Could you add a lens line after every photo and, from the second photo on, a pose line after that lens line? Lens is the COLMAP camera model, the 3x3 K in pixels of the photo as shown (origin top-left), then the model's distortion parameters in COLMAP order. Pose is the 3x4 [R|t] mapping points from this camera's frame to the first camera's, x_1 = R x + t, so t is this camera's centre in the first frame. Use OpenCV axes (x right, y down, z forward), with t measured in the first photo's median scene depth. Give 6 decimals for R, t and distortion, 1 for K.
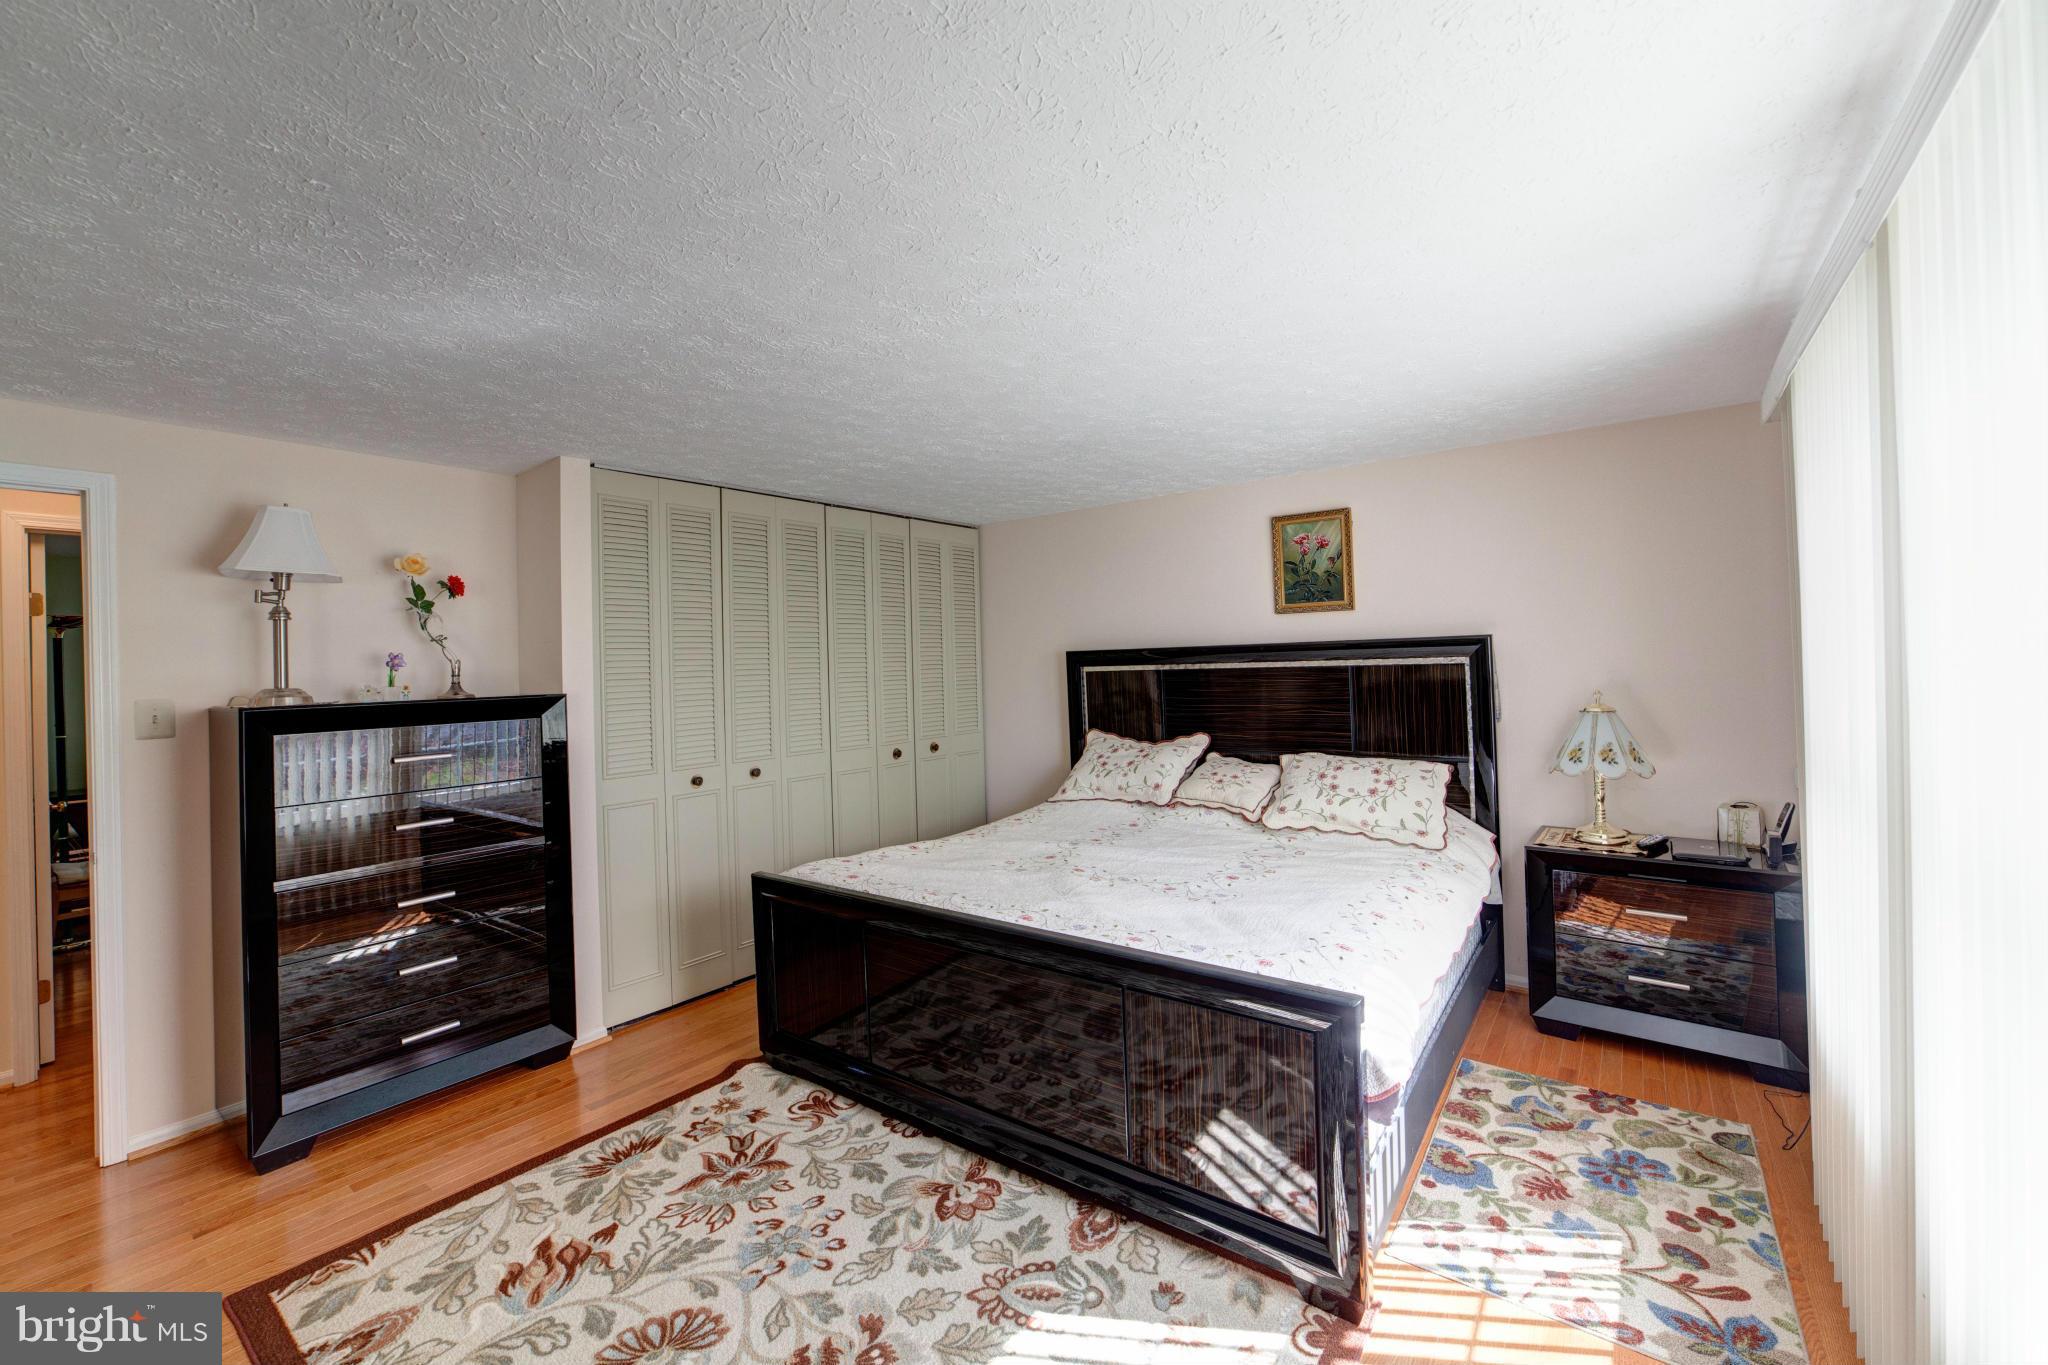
lens RADIAL K [[838.6, 0, 1048.1], [0, 838.6, 626.5], [0, 0, 1]] dist [-0.030497, 0.000119]
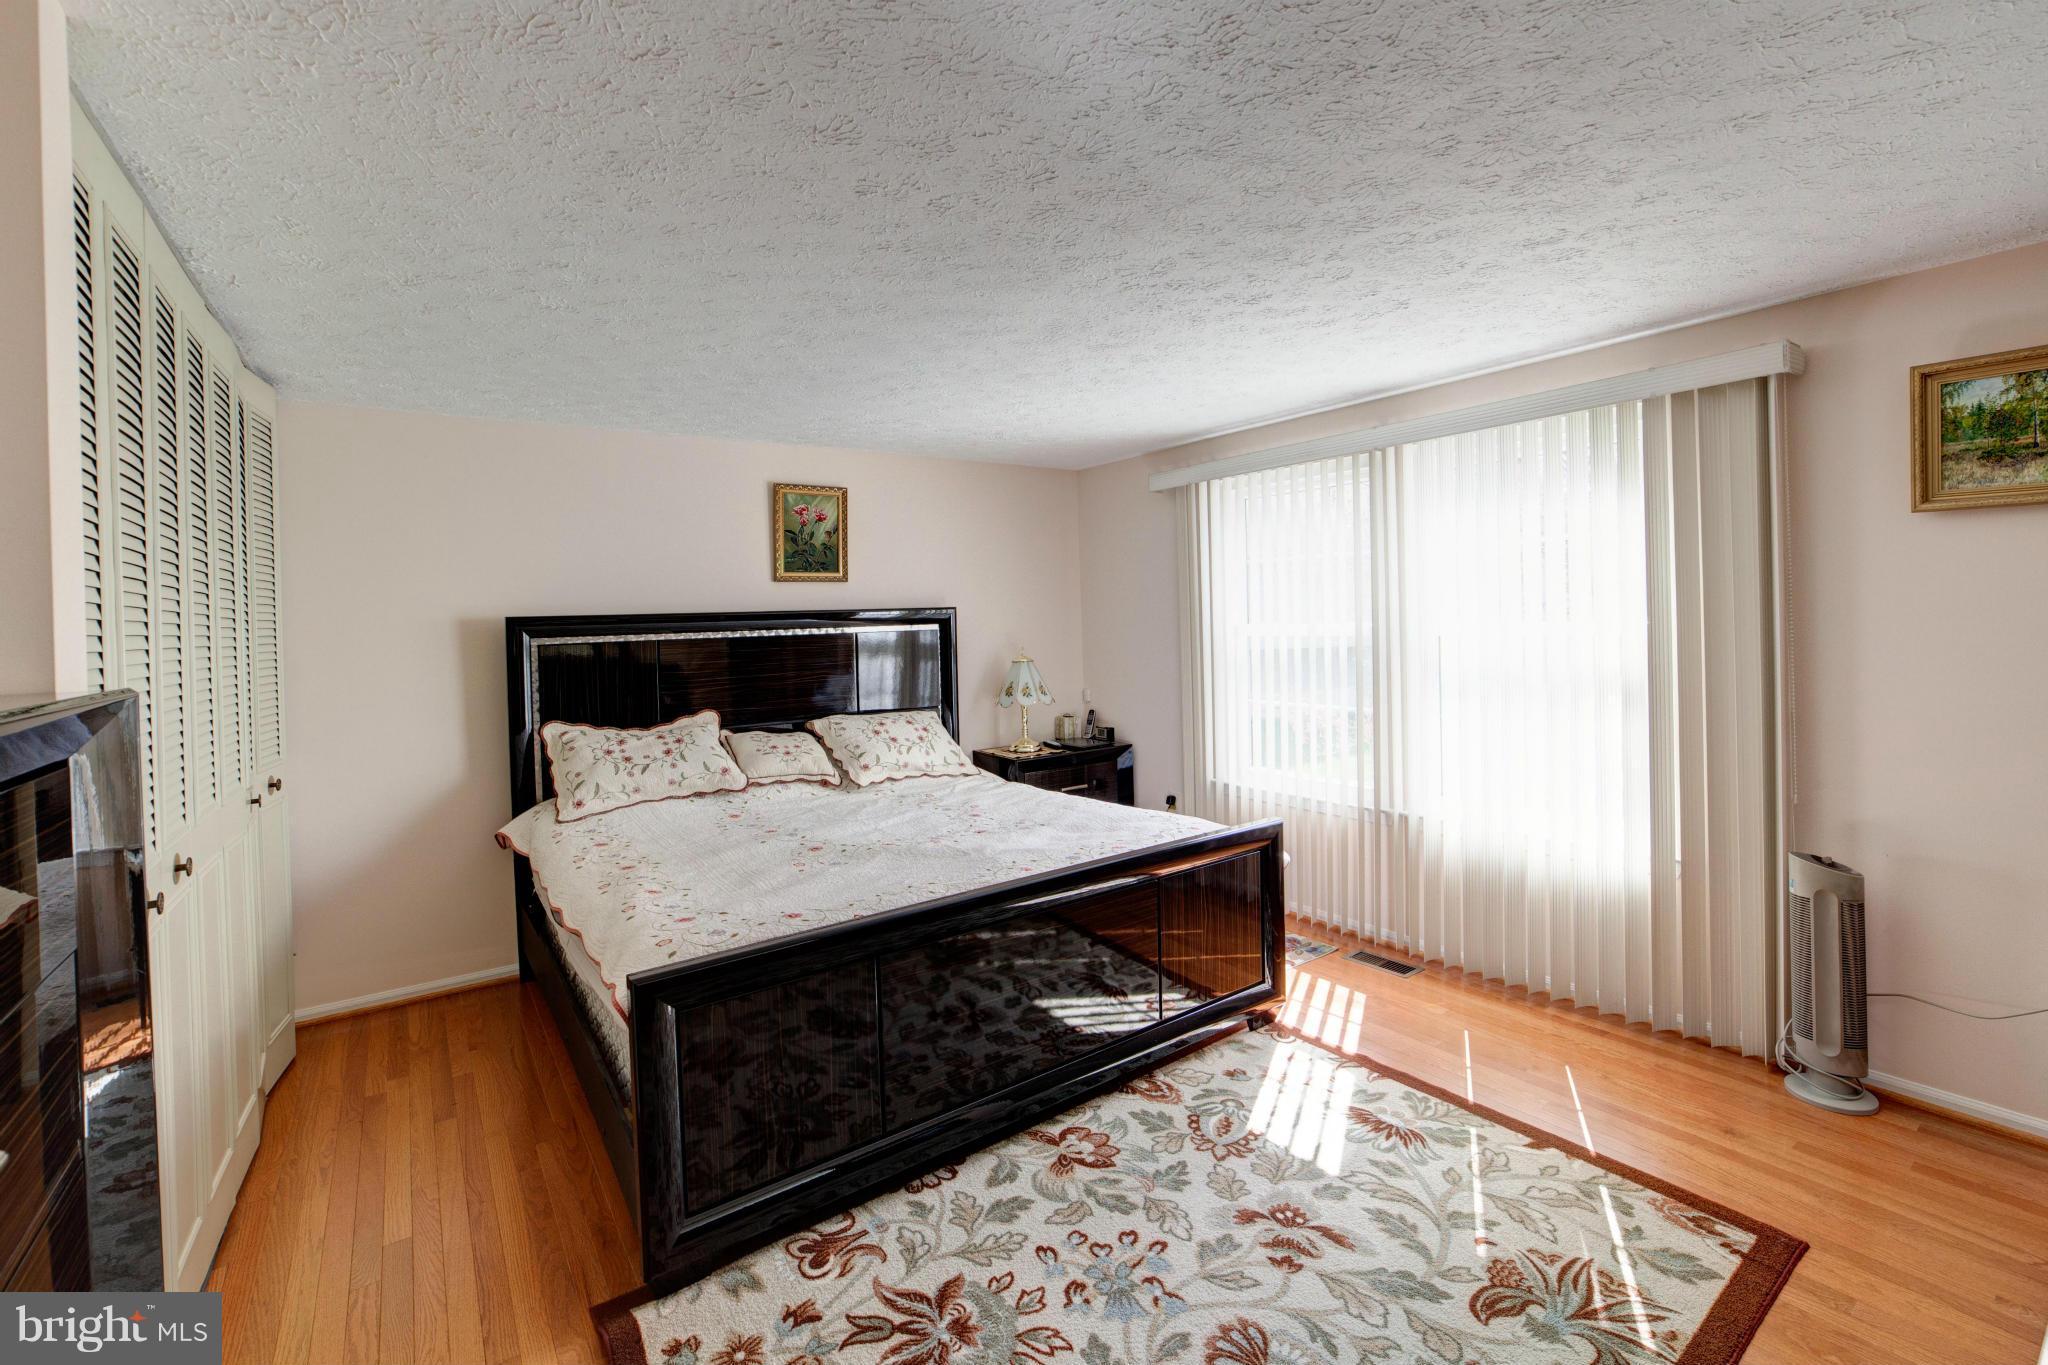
lens RADIAL K [[838.6, 0, 1048.1], [0, 838.6, 626.5], [0, 0, 1]] dist [-0.030497, 0.000119]
pose [[0.296221, 0.001110, 0.955119, -1.005234], [-0.035181, 0.999333, 0.009750, 0.030332], [-0.954471, -0.036490, 0.296063, 0.696789]]
